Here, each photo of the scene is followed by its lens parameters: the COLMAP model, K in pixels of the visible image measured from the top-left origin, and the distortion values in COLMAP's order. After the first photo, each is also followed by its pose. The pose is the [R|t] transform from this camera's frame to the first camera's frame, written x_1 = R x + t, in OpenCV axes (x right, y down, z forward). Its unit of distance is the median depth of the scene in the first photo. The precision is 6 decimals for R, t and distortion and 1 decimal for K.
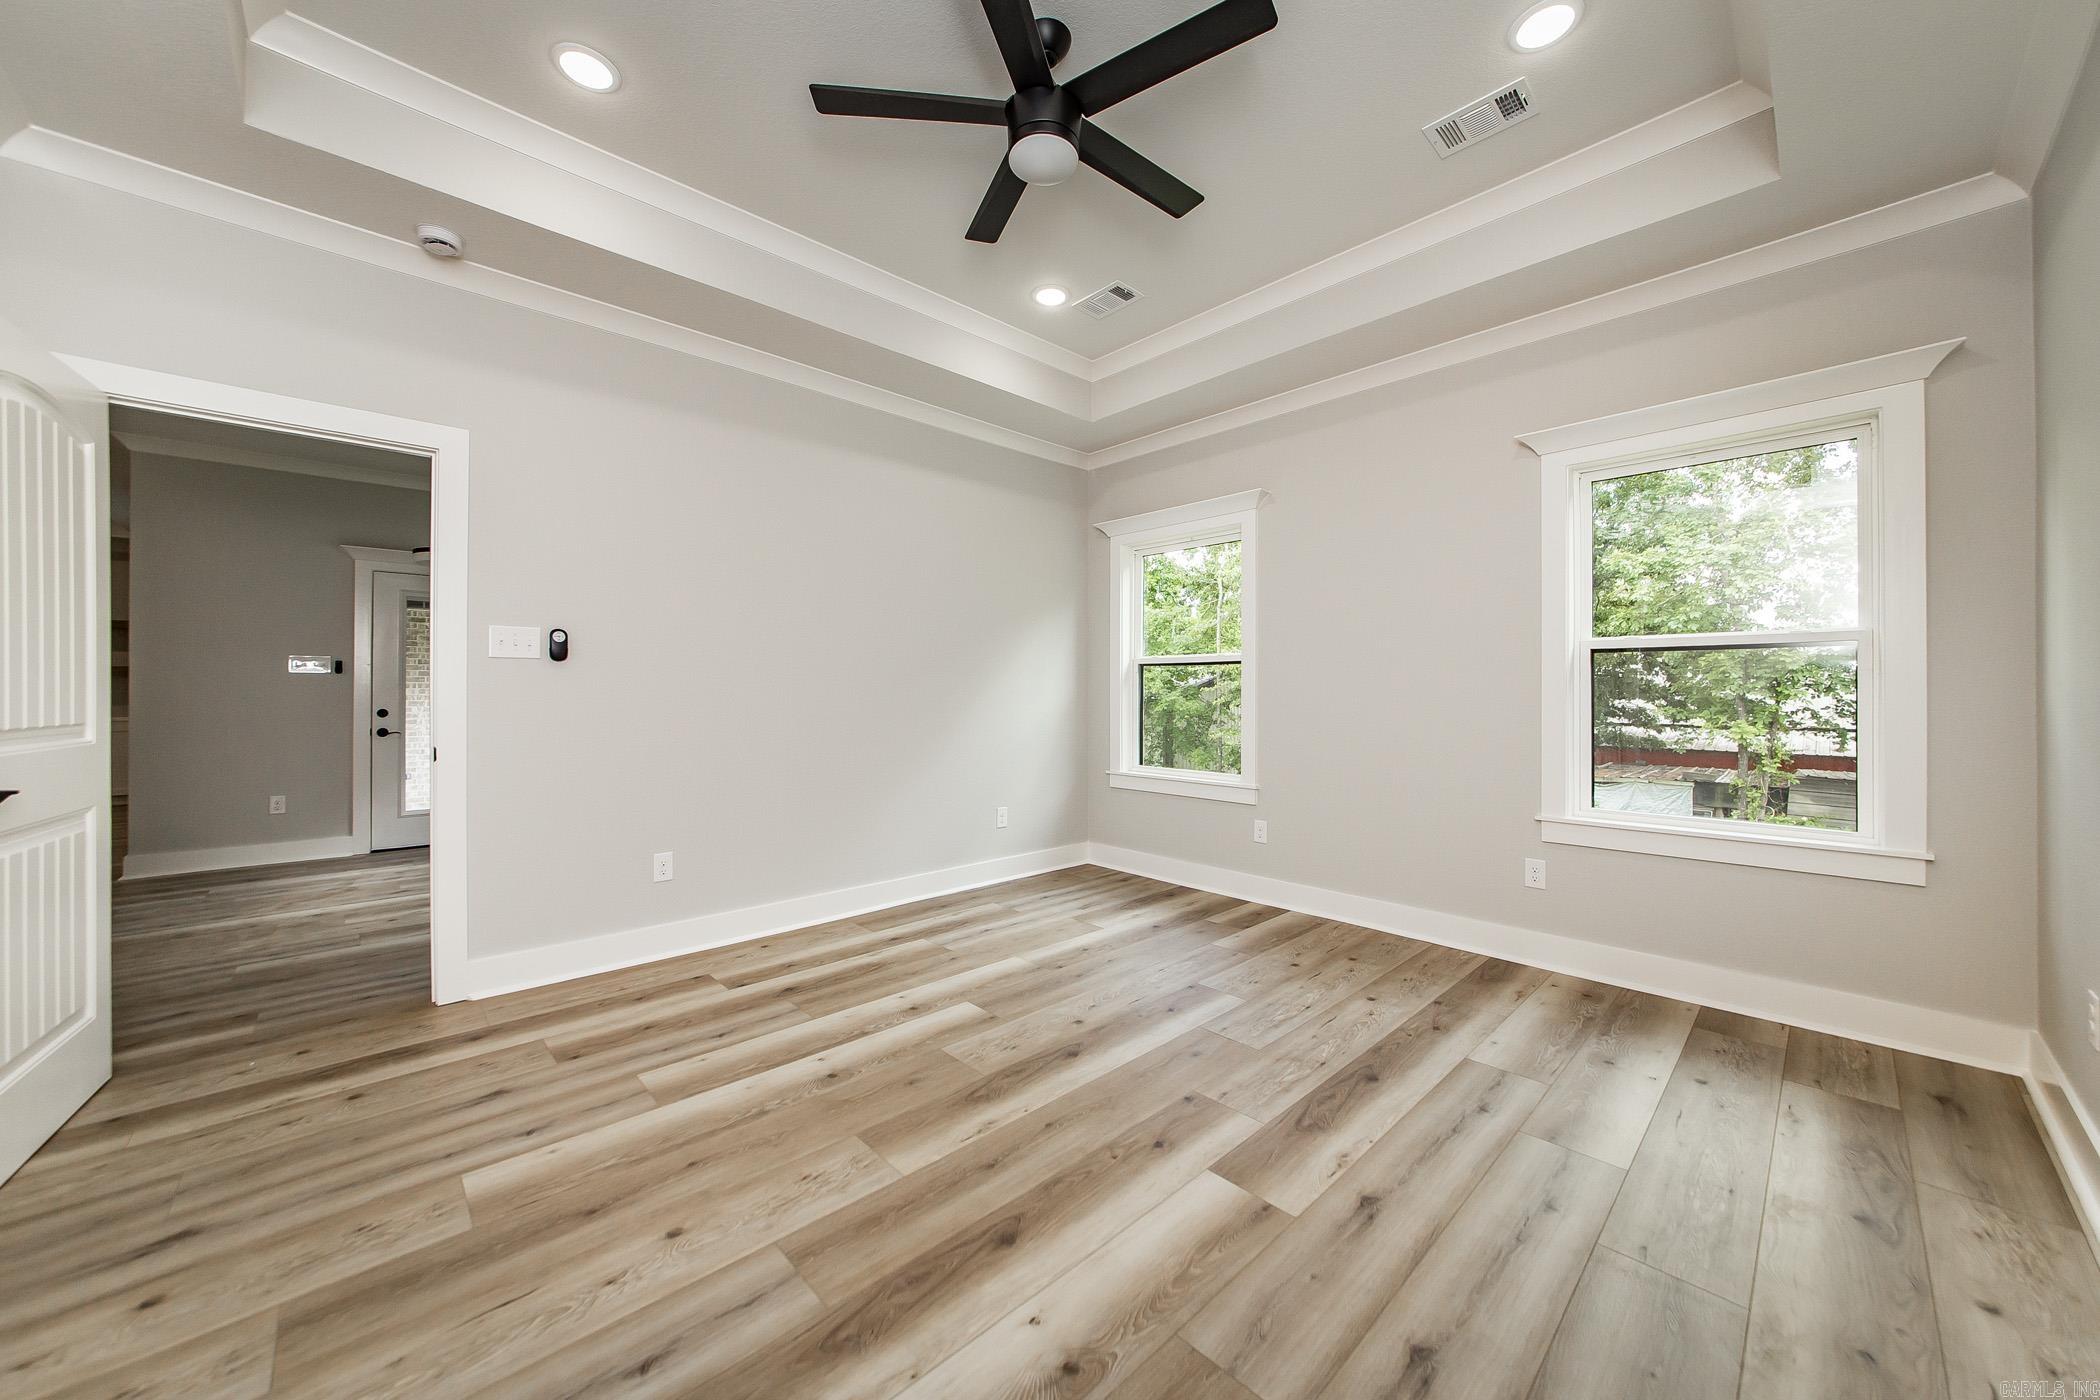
lens RADIAL K [[752.9, 0, 1054.7], [0, 752.9, 690.3], [0, 0, 1]] dist [-0.007622, 0.000193]
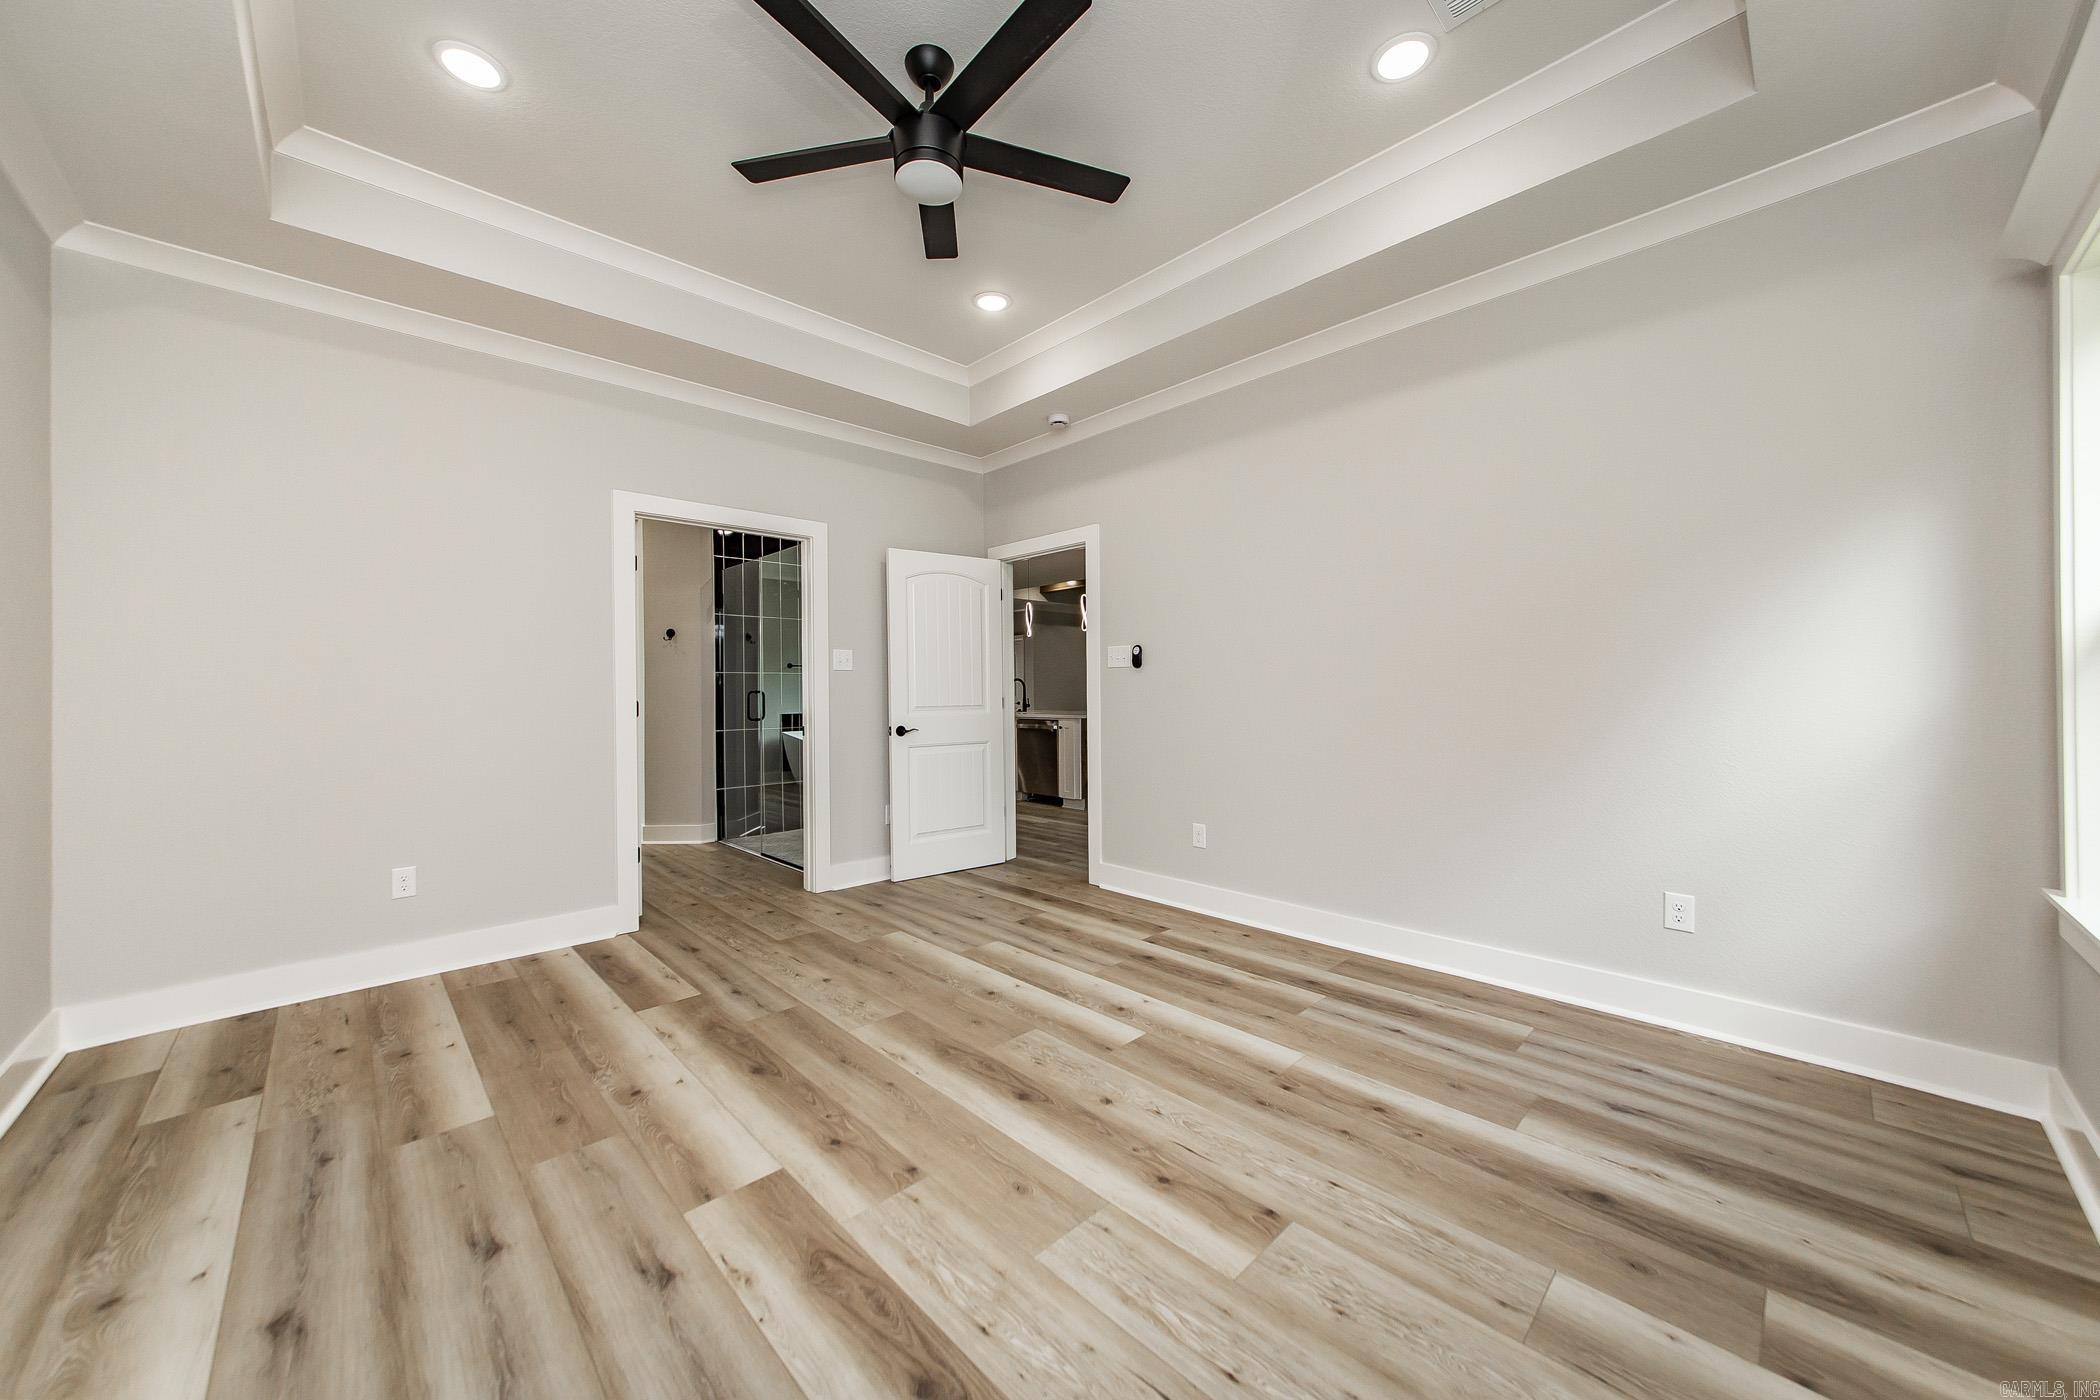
lens RADIAL K [[752.9, 0, 1054.7], [0, 752.9, 690.3], [0, 0, 1]] dist [-0.007622, 0.000193]
pose [[0.010832, 0.002278, -0.999939, 0.919030], [0.009147, 0.999955, 0.002377, -0.004061], [0.999900, -0.009172, 0.010810, 1.027716]]
